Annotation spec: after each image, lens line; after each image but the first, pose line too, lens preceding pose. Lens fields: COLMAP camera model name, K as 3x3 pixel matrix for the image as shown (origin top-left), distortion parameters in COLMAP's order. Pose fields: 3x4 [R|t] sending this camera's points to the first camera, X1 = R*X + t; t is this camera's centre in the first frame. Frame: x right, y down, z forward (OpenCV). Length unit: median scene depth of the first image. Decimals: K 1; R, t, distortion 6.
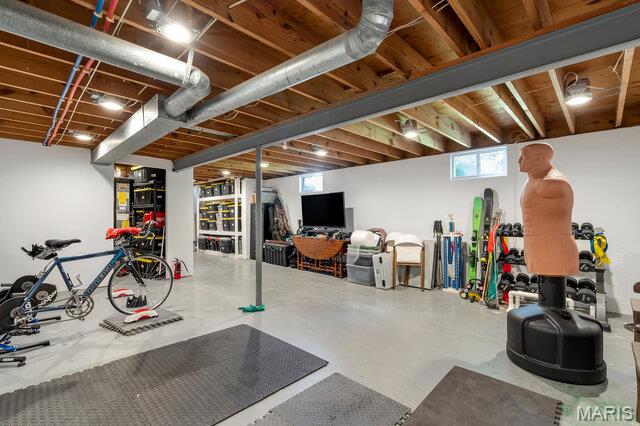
lens RADIAL K [[297.5, 0, 320.0], [0, 297.5, 213.0], [0, 0, 1]] dist [-0.000370, -0.000037]
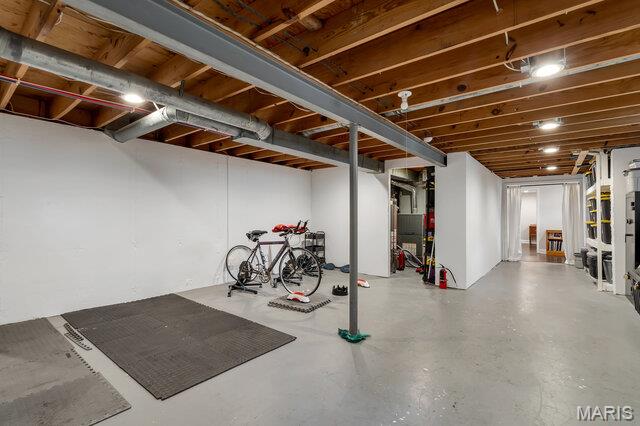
lens RADIAL K [[297.5, 0, 320.0], [0, 297.5, 213.0], [0, 0, 1]] dist [-0.000370, -0.000037]
pose [[0.097939, -0.013216, -0.995105, 0.577967], [0.006490, 0.999899, -0.012641, 0.014672], [0.995171, -0.005220, 0.098014, 0.906780]]
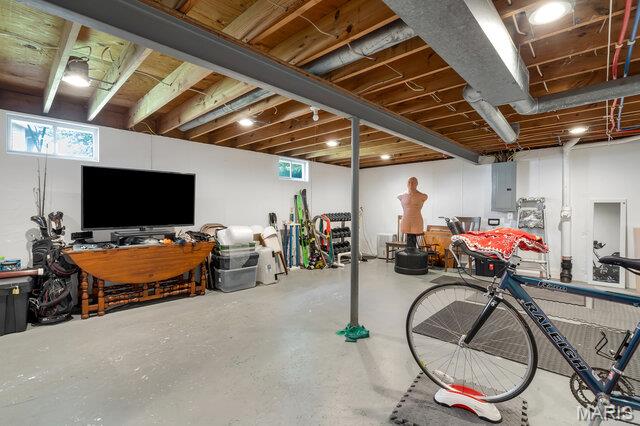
lens RADIAL K [[297.5, 0, 320.0], [0, 297.5, 213.0], [0, 0, 1]] dist [-0.000370, -0.000037]
pose [[-0.000130, -0.028757, 0.999586, -1.055513], [-0.020295, 0.999381, 0.028749, -0.010164], [-0.999794, -0.020283, -0.000714, 1.166316]]
